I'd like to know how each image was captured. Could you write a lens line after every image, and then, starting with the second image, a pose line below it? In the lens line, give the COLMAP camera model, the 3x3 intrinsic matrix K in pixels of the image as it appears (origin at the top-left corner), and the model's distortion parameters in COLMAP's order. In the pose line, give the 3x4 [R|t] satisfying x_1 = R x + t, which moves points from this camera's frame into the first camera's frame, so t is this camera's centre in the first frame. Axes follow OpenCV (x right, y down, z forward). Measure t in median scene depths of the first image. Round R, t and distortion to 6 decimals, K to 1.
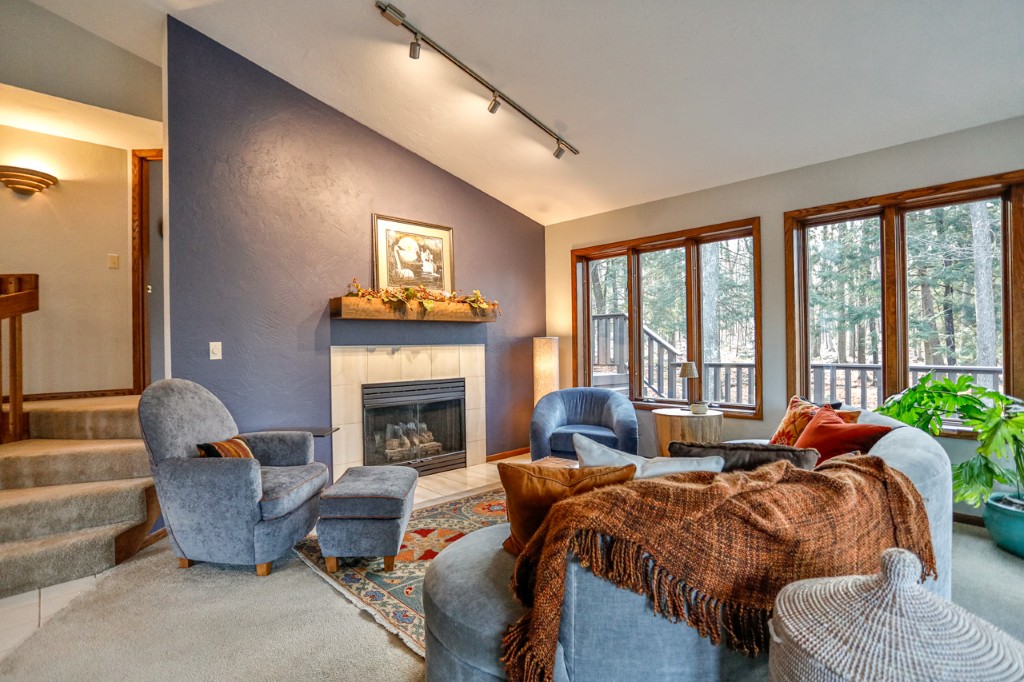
lens RADIAL K [[503.1, 0, 507.4], [0, 503.1, 342.5], [0, 0, 1]] dist [-0.052737, 0.032110]
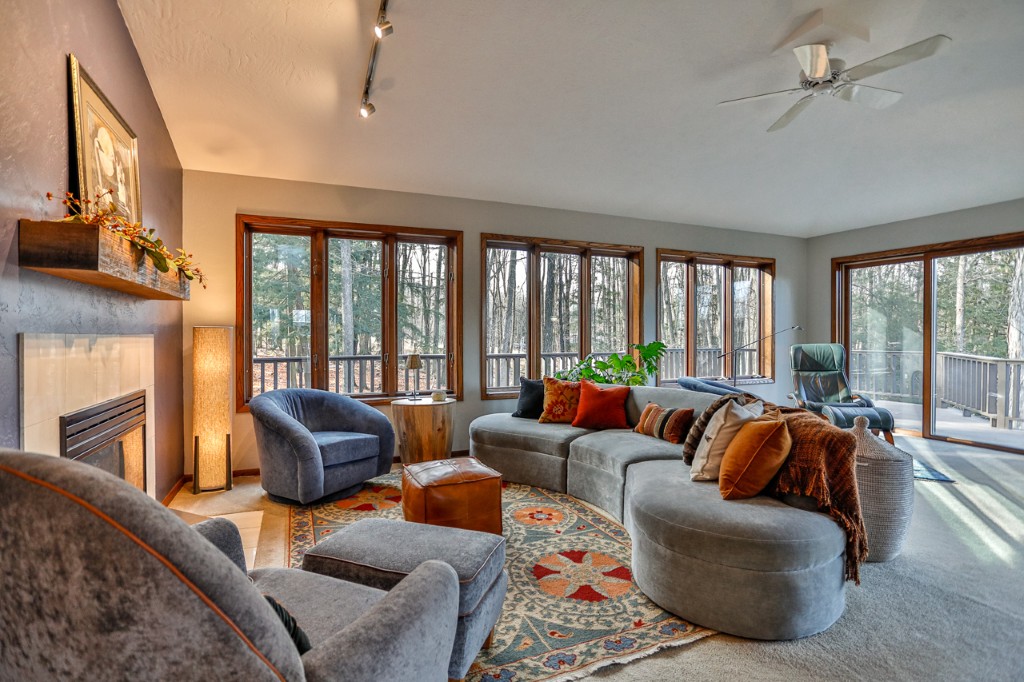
lens RADIAL K [[503.1, 0, 507.4], [0, 503.1, 342.5], [0, 0, 1]] dist [-0.052737, 0.032110]
pose [[0.343324, 0.014267, 0.939109, -0.879063], [0.004914, 0.999844, -0.016986, 0.052714], [-0.939204, 0.010446, 0.343200, 0.737035]]
